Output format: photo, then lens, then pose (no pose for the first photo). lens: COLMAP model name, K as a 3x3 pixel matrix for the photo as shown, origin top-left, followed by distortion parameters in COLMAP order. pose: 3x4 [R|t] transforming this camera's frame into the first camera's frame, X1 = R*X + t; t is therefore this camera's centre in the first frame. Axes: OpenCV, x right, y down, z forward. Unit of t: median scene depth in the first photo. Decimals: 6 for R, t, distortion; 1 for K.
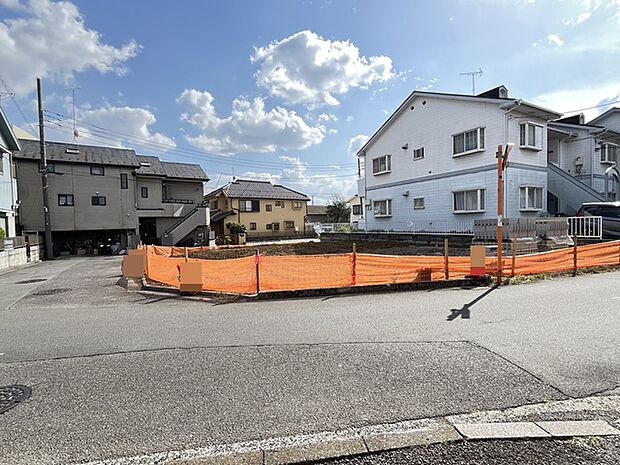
lens RADIAL K [[302.7, 0, 321.2], [0, 302.7, 235.3], [0, 0, 1]] dist [0.000743, -0.001854]
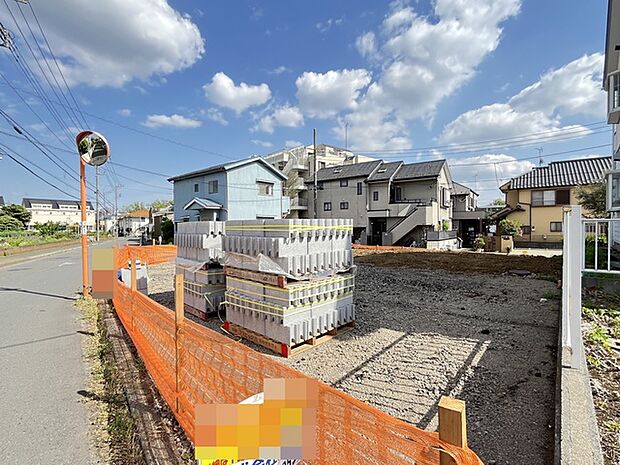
lens RADIAL K [[302.7, 0, 311.5], [0, 302.7, 228.7], [0, 0, 1]] dist [0.000743, -0.001854]
pose [[0.286766, 0.026419, -0.957636, 0.456740], [-0.037327, 0.999169, 0.016387, -0.026830], [0.957273, 0.031047, 0.287514, 0.443343]]
